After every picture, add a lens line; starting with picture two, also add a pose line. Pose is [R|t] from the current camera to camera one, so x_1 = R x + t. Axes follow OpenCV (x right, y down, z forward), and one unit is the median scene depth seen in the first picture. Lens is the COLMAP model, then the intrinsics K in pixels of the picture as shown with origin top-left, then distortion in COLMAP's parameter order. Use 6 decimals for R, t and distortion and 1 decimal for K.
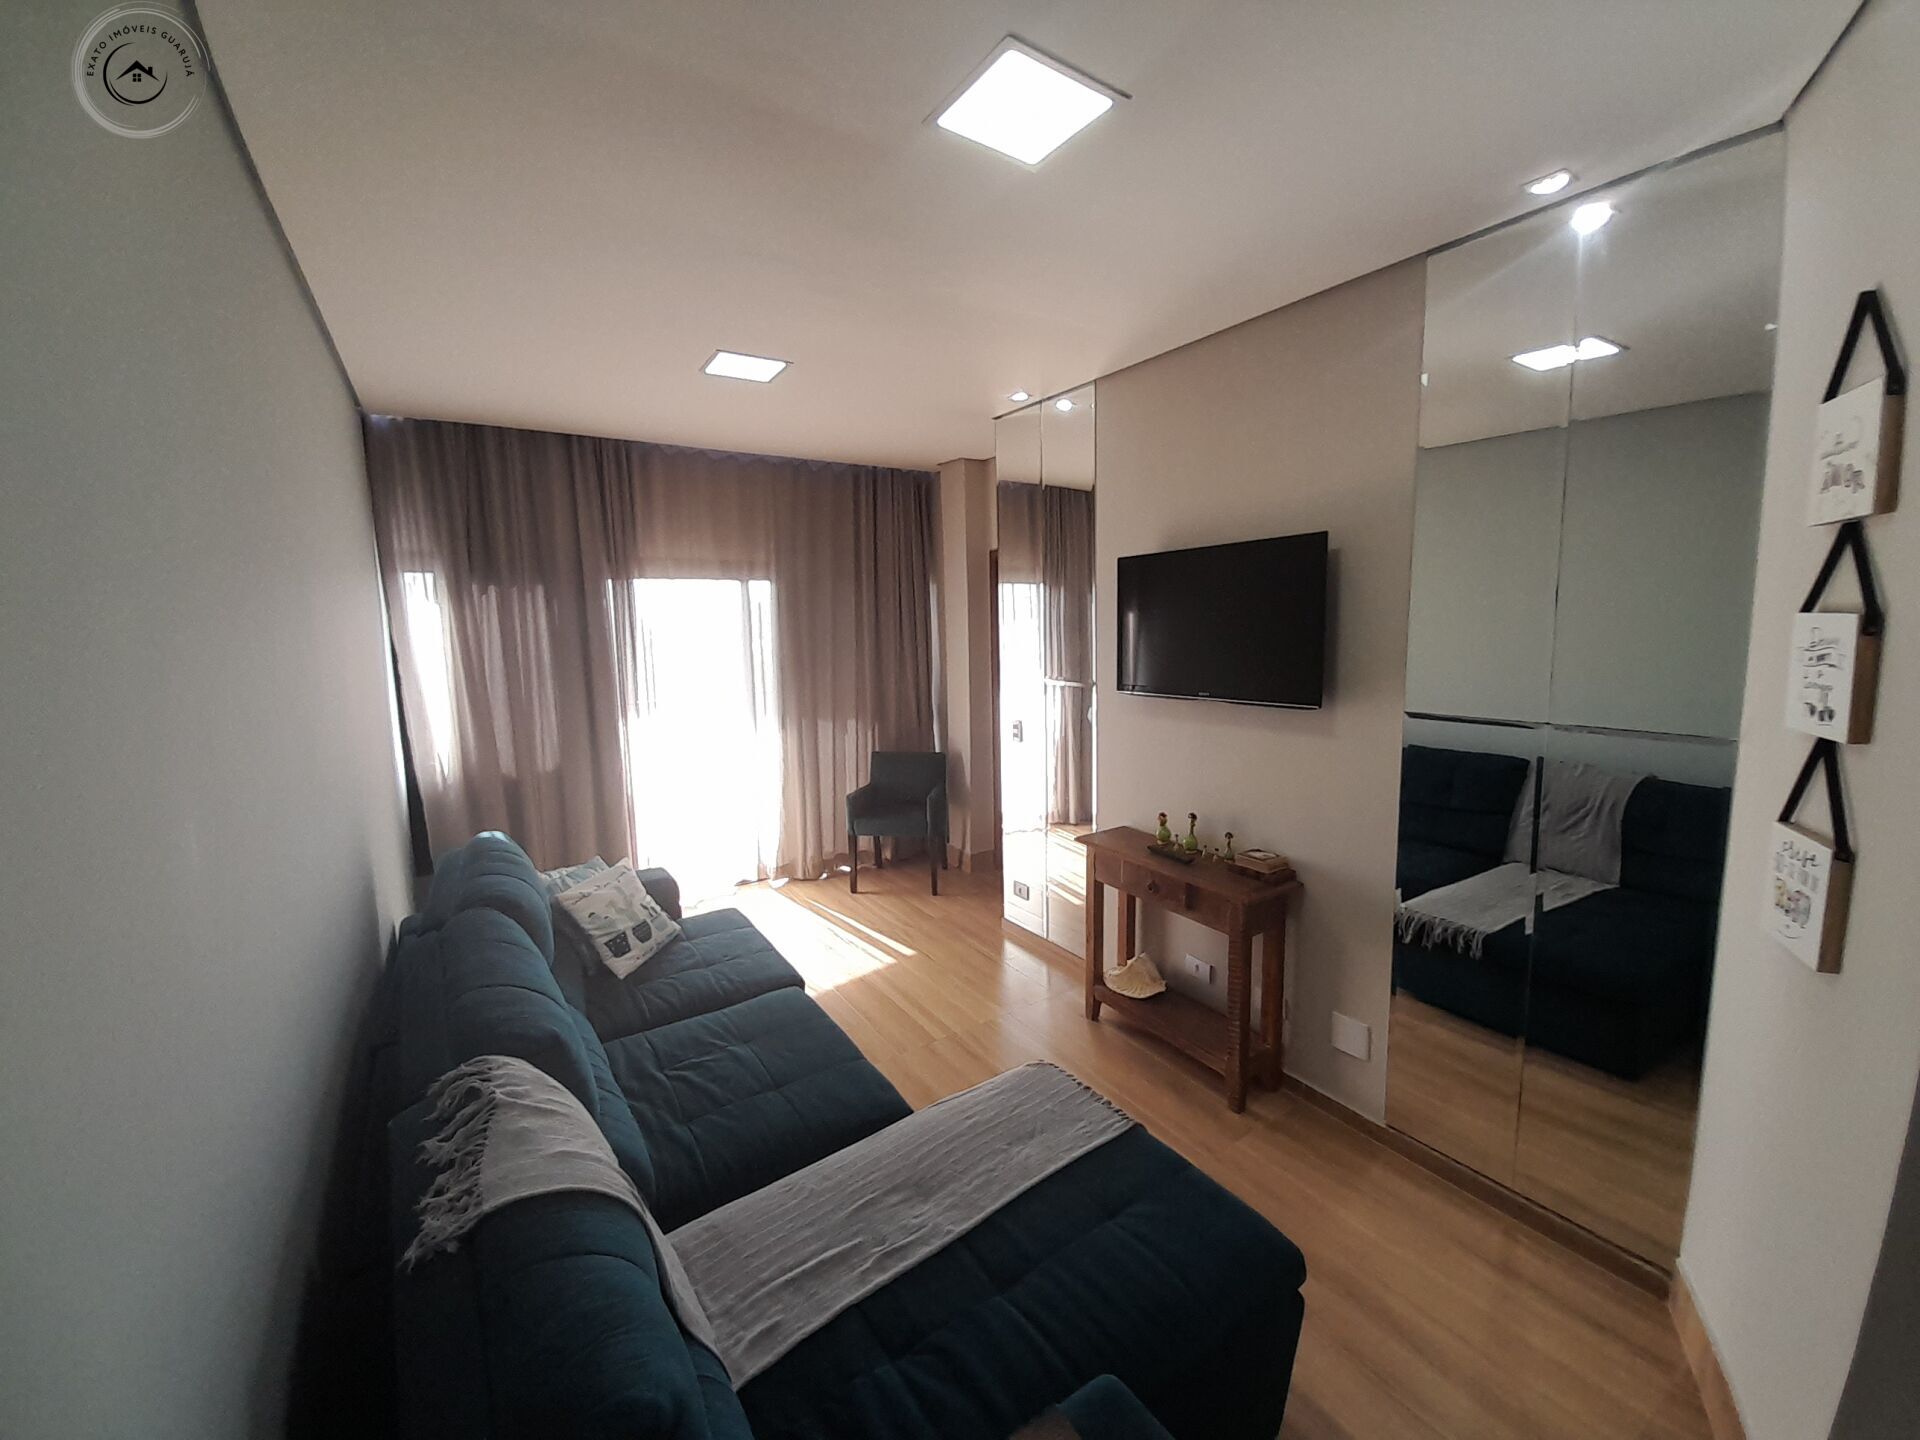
lens RADIAL K [[760.1, 0, 991.3], [0, 760.1, 712.6], [0, 0, 1]] dist [0.004086, -0.010818]
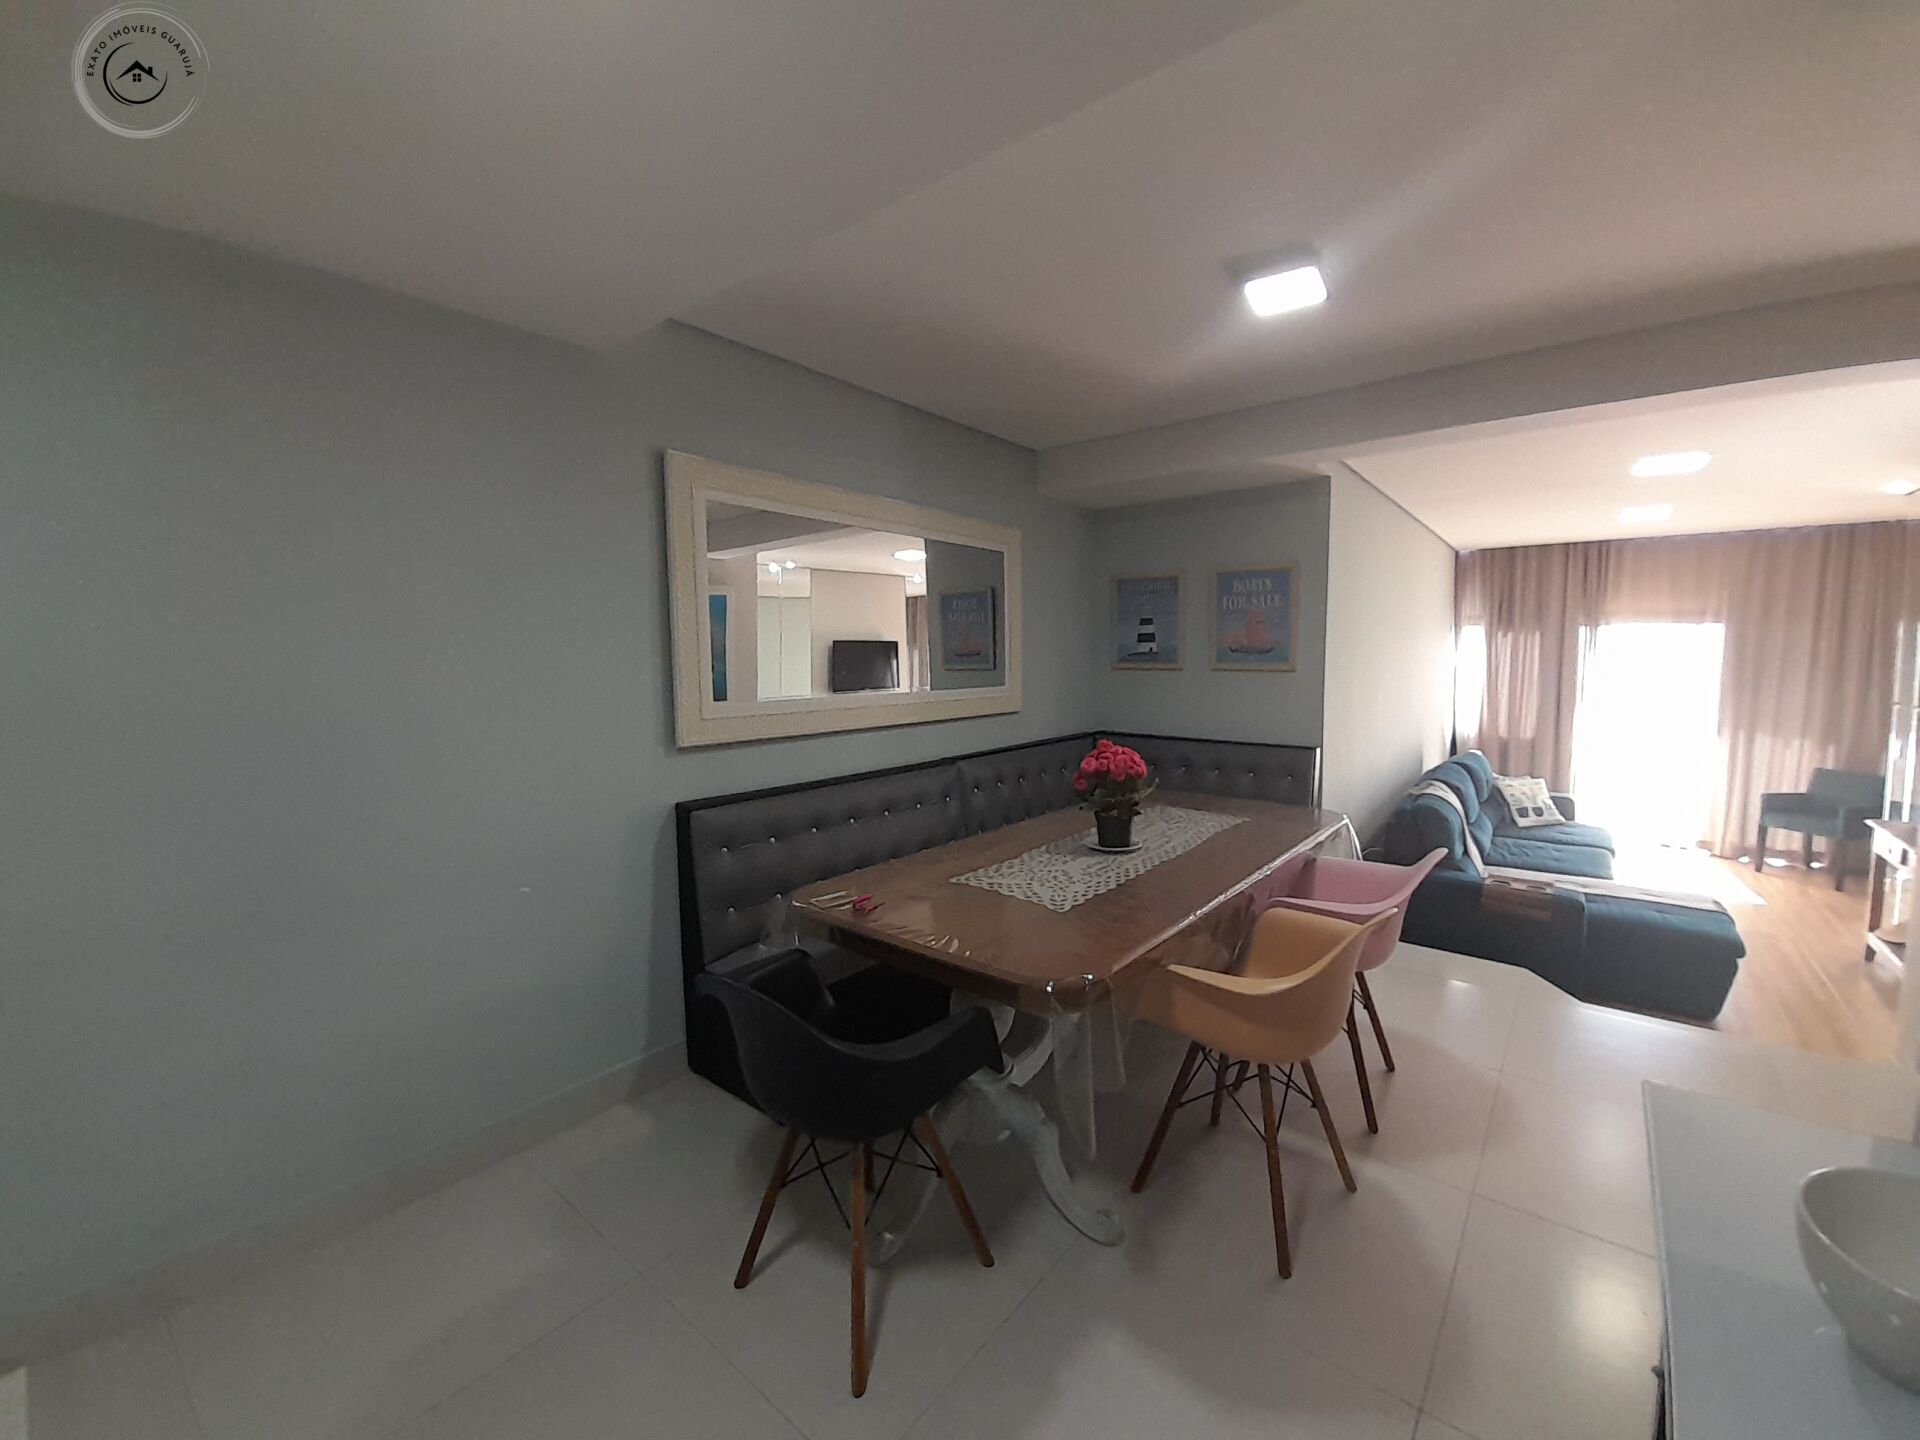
lens RADIAL K [[760.1, 0, 991.3], [0, 760.1, 712.6], [0, 0, 1]] dist [0.004086, -0.010818]
pose [[0.308210, 0.089580, -0.947091, 0.701348], [-0.117092, 0.991559, 0.055681, 0.067350], [0.944085, 0.093736, 0.316098, -0.729671]]
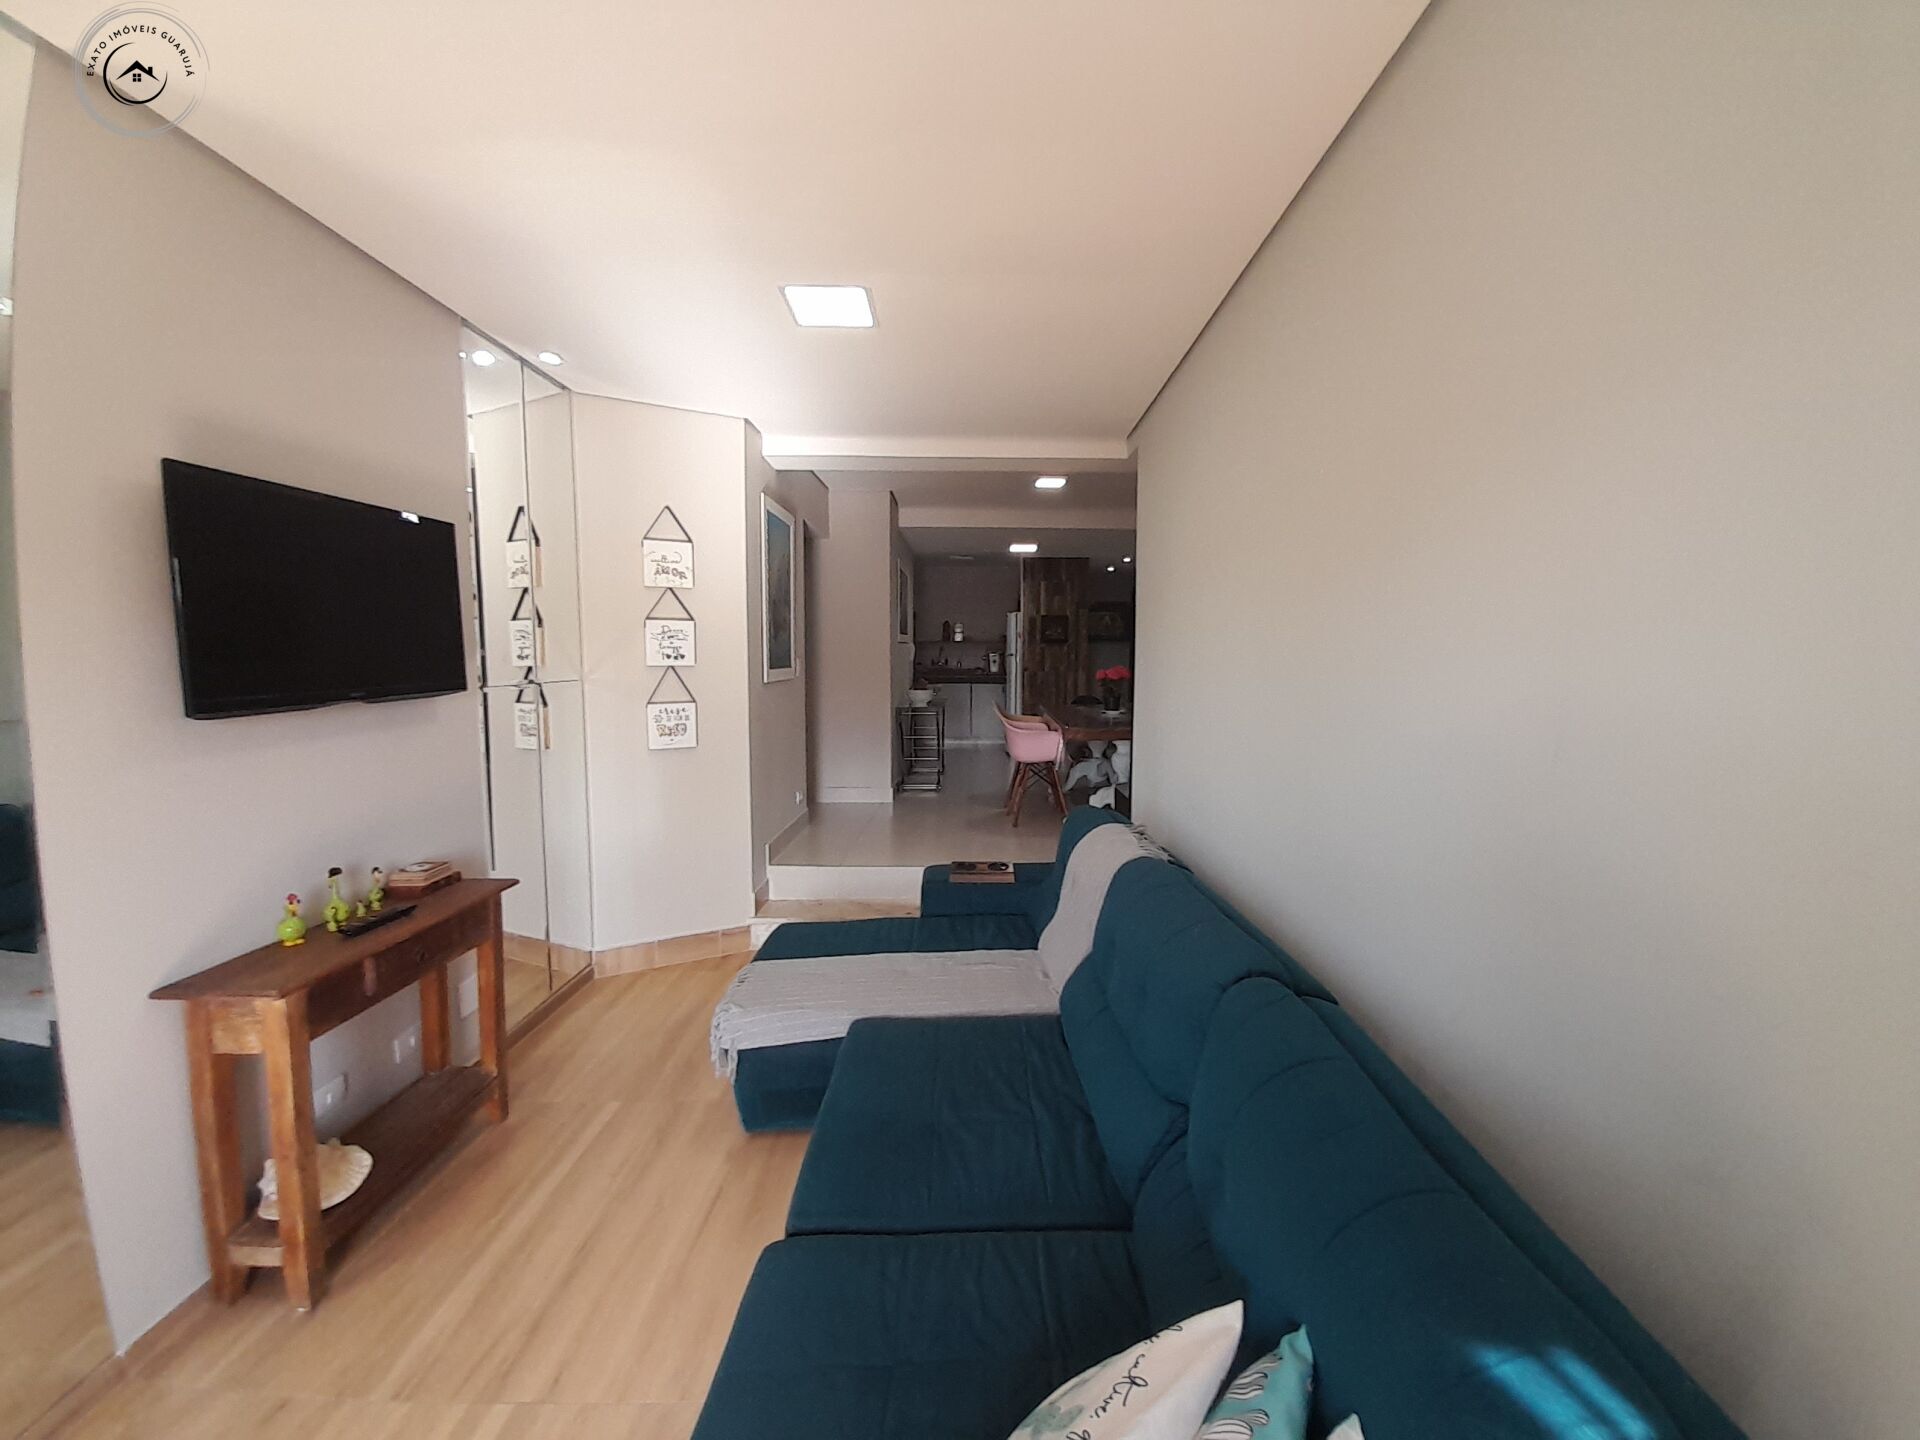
lens RADIAL K [[760.1, 0, 991.3], [0, 760.1, 712.6], [0, 0, 1]] dist [0.004086, -0.010818]
pose [[-0.837078, -0.032669, 0.546107, -0.449092], [0.075072, 0.981914, 0.173810, -0.063484], [-0.541908, 0.186490, -0.819486, 0.877536]]
